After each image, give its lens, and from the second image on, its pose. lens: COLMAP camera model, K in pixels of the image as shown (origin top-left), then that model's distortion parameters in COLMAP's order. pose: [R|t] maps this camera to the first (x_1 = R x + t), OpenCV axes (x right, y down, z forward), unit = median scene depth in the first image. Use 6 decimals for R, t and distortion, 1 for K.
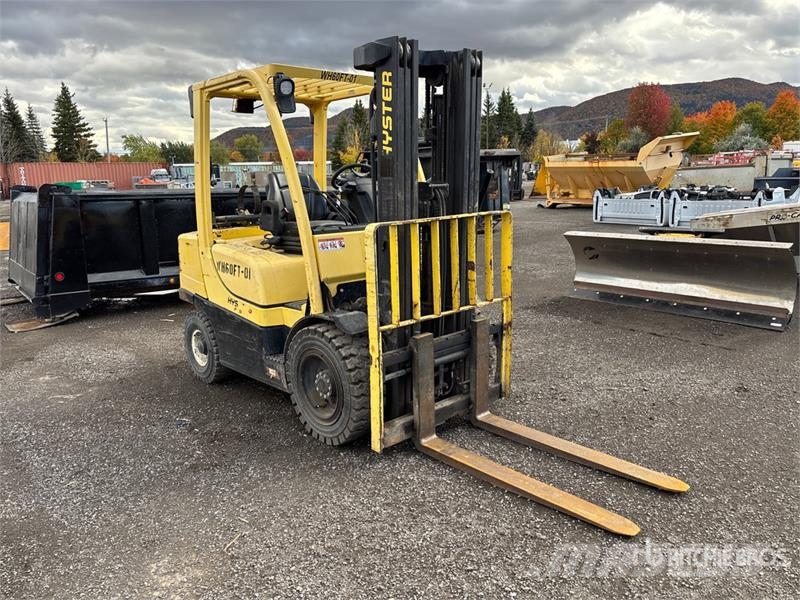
lens RADIAL K [[608.3, 0, 405.5], [0, 608.3, 304.2], [0, 0, 1]] dist [0.038613, -0.043214]
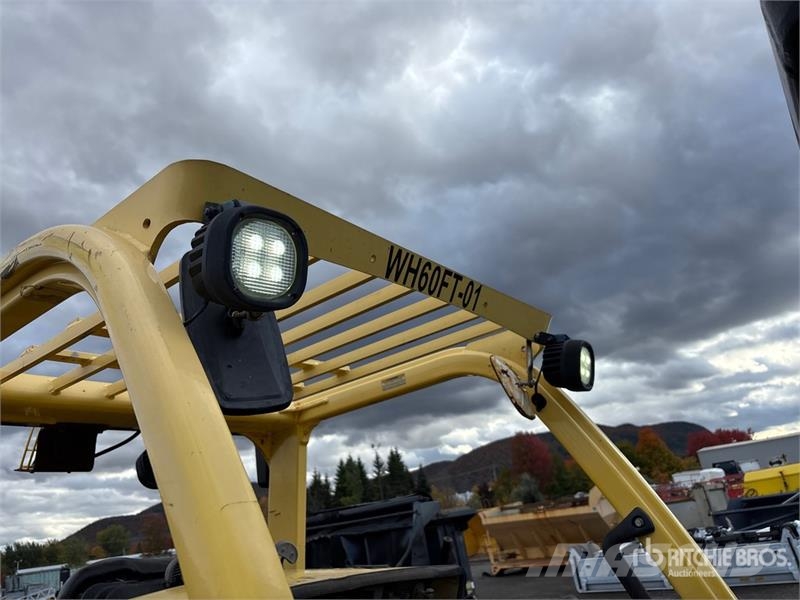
lens RADIAL K [[608.3, 0, 398.9], [0, 608.3, 300.3], [0, 0, 1]] dist [0.038613, -0.043214]
pose [[0.980623, -0.043525, 0.191009, -0.032509], [0.141948, 0.829833, -0.539656, -0.041352], [-0.135016, 0.556312, 0.819931, 0.144779]]
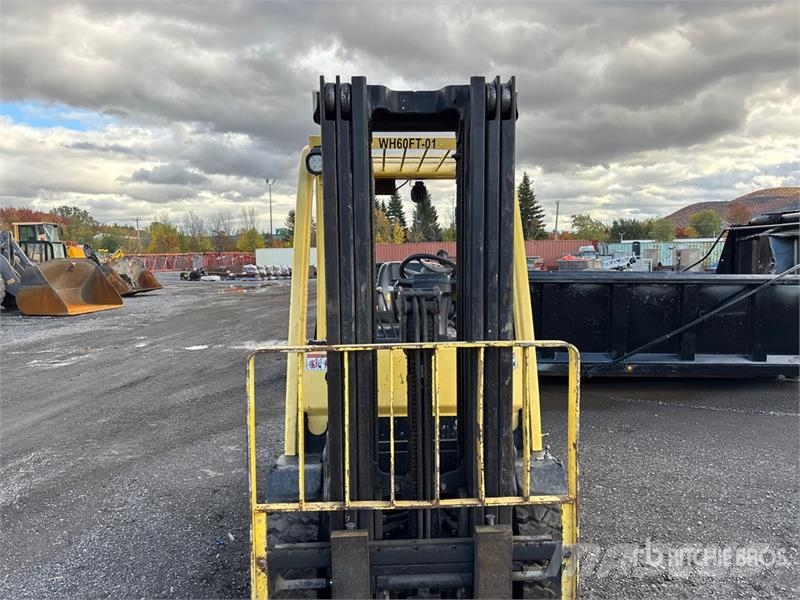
lens RADIAL K [[608.3, 0, 399.5], [0, 608.3, 301.6], [0, 0, 1]] dist [0.038613, -0.043214]
pose [[0.757612, 0.062193, -0.649736, 0.071045], [-0.143092, 0.987060, -0.072367, -0.022343], [0.636828, 0.147798, 0.756708, 0.082136]]
